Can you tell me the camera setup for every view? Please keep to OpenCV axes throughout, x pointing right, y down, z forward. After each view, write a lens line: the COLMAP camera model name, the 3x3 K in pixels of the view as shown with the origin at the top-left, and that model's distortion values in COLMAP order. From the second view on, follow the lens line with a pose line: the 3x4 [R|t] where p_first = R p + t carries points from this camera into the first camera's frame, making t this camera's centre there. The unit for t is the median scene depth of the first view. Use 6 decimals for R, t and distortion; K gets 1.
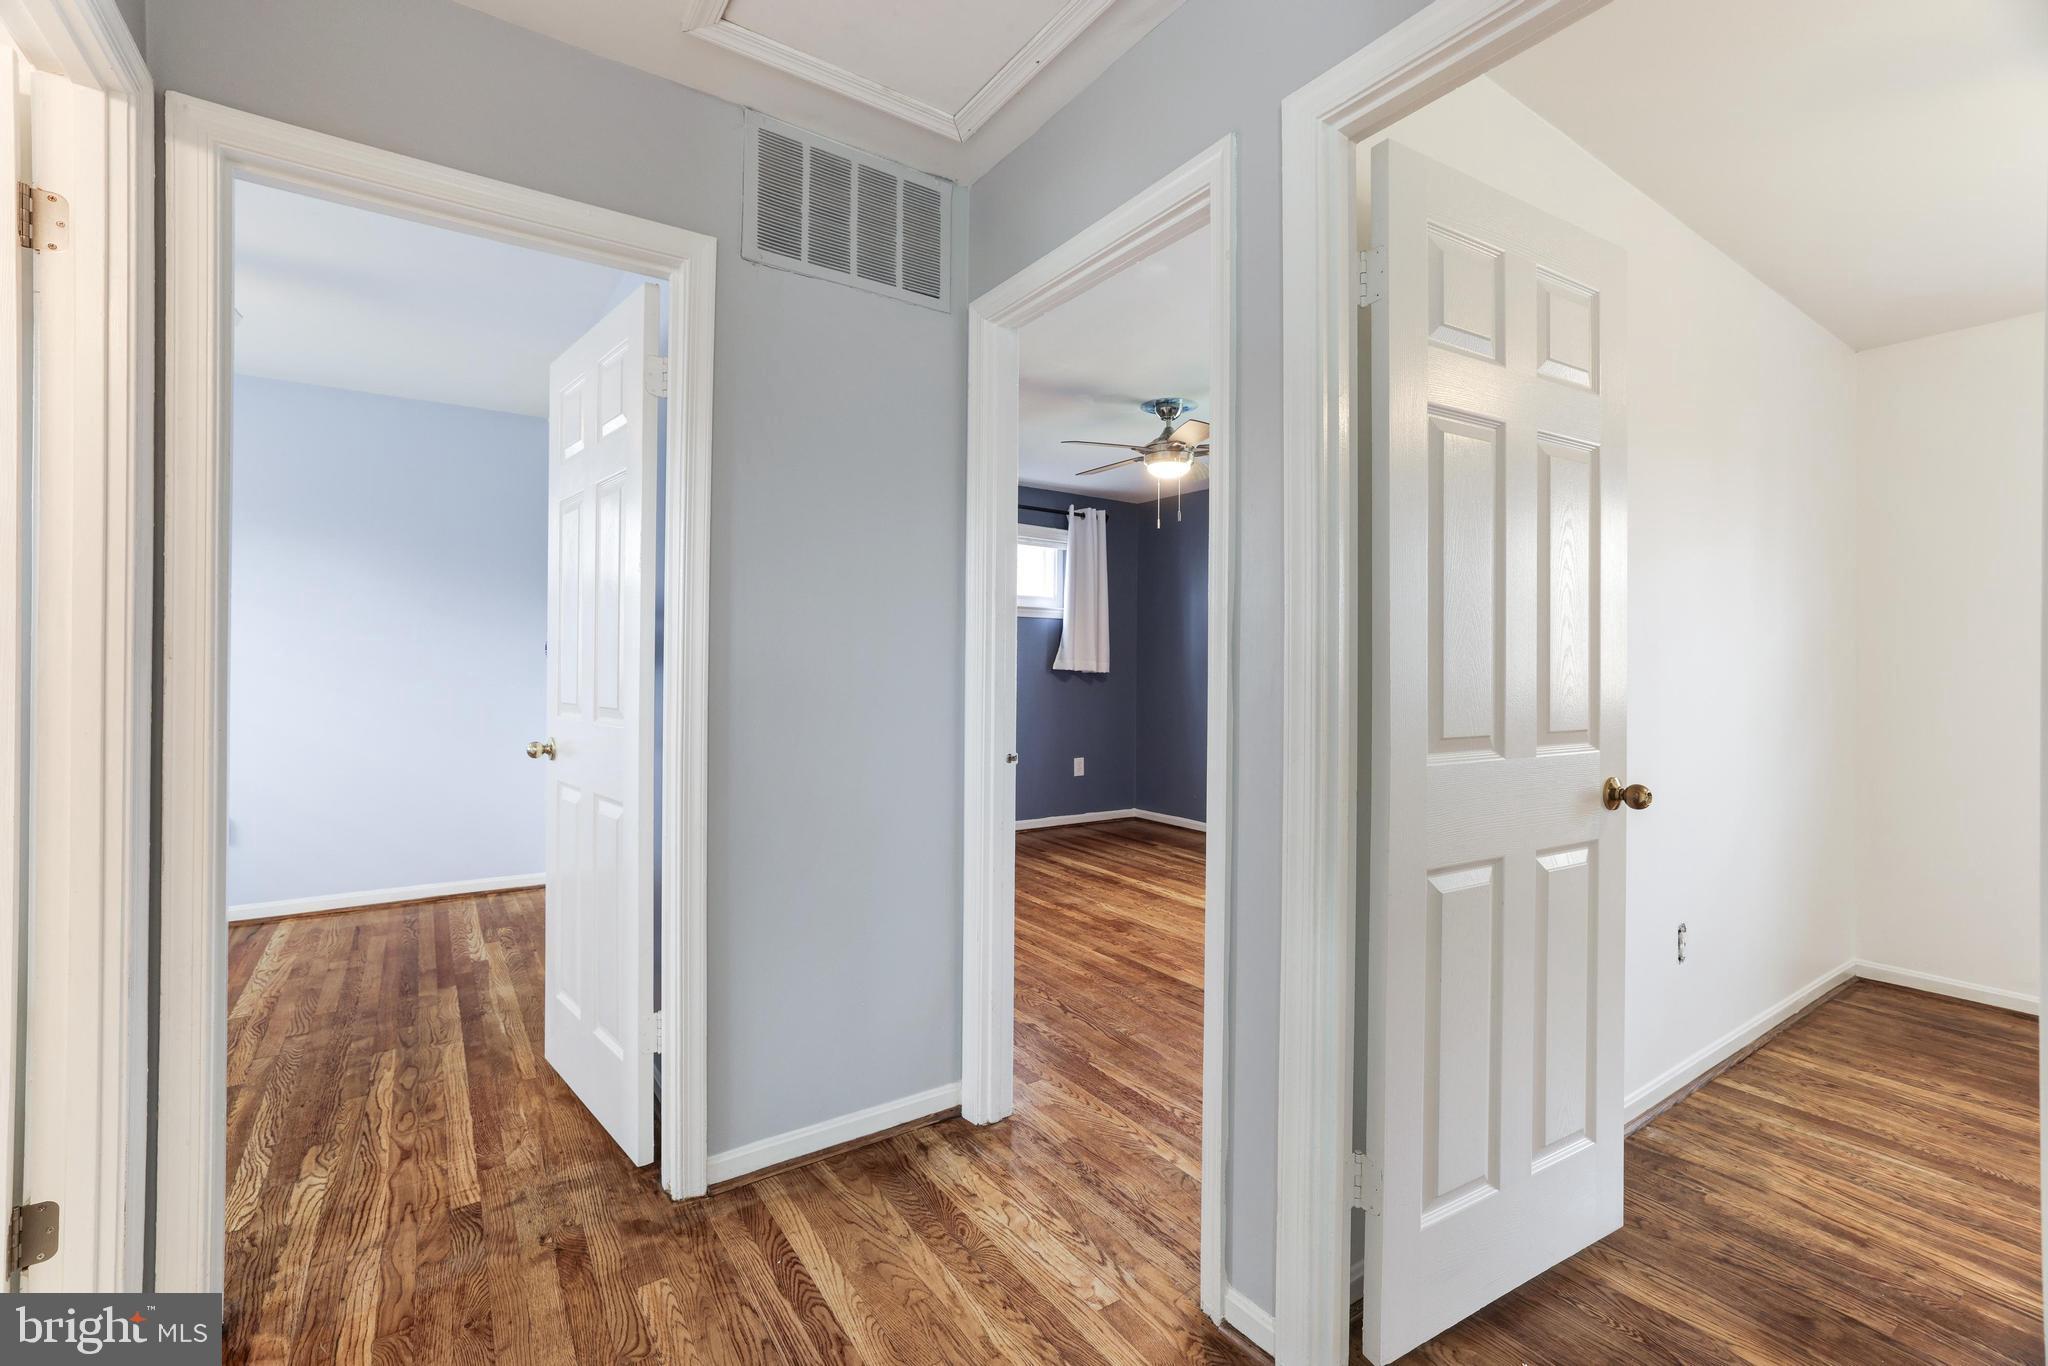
lens RADIAL K [[893.6, 0, 1030.5], [0, 893.6, 668.0], [0, 0, 1]] dist [-0.003819, 0.000282]
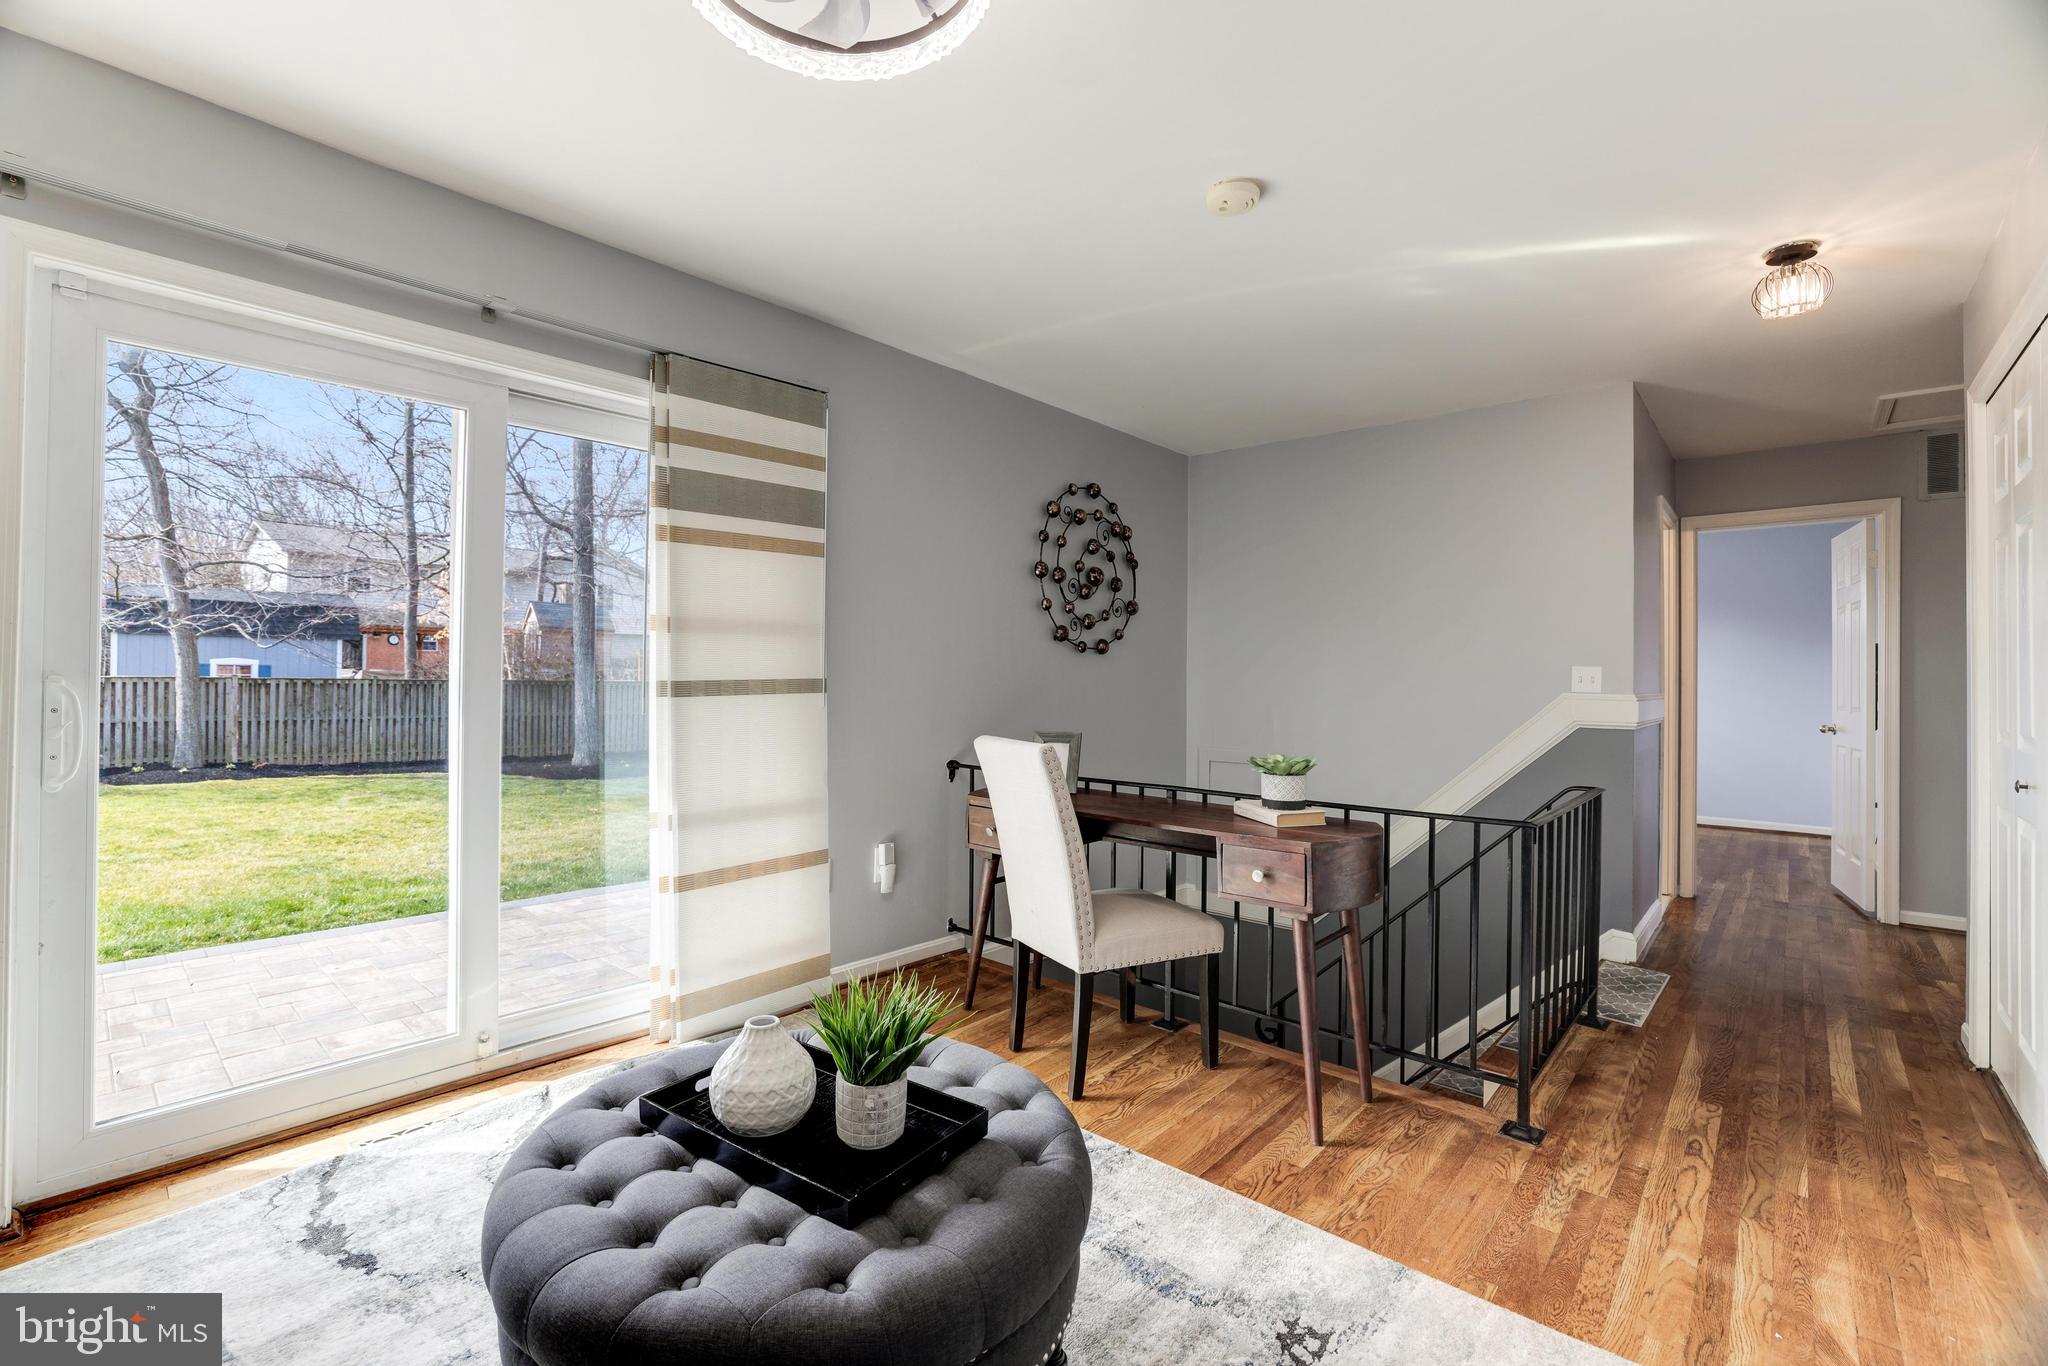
lens RADIAL K [[893.6, 0, 1024.2], [0, 893.6, 677.9], [0, 0, 1]] dist [-0.003819, 0.000282]
pose [[0.260560, -0.008343, -0.965422, 1.059443], [-0.002822, 0.999952, -0.009403, -0.000978], [0.965453, 0.005175, 0.260524, -1.469068]]
